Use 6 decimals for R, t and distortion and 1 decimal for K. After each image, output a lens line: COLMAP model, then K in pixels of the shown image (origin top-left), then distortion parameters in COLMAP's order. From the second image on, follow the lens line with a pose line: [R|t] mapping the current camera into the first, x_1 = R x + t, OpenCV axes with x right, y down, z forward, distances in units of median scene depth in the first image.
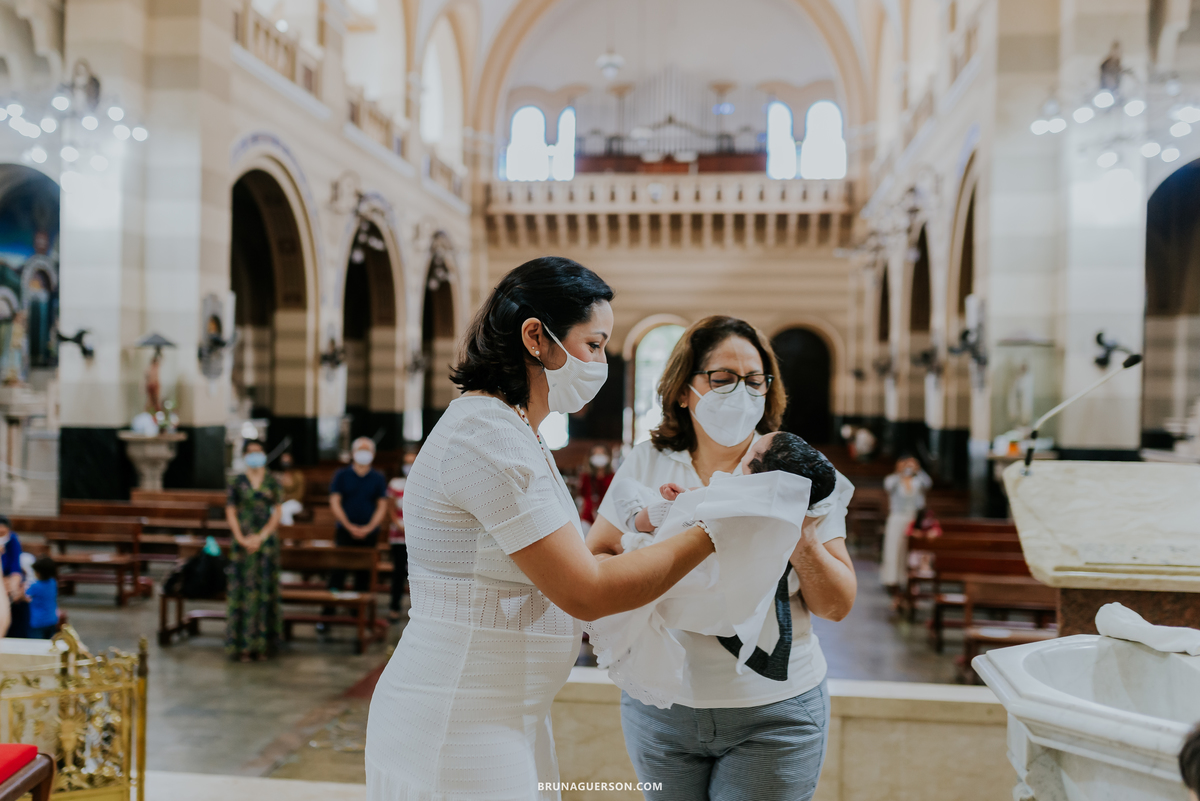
lens RADIAL K [[1213.9, 0, 563.7], [0, 1213.9, 393.6], [0, 0, 1]] dist [-0.006721, -0.010519]
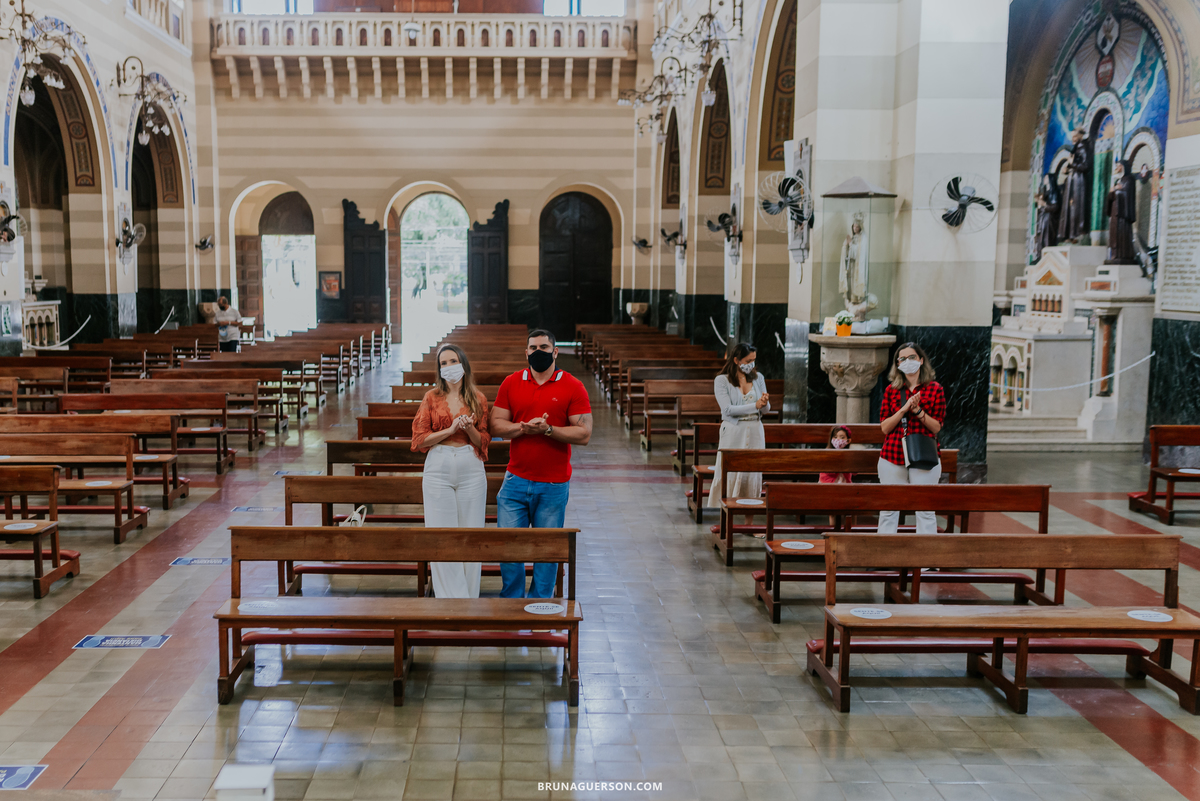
lens RADIAL K [[1199.2, 0, 621.5], [0, 1199.2, 377.2], [0, 0, 1]] dist [-0.007511, -0.001815]
pose [[0.974381, -0.030931, 0.222766, 0.038191], [0.010689, 0.995747, 0.091505, 0.001974], [-0.224649, -0.086780, 0.970568, 0.194189]]
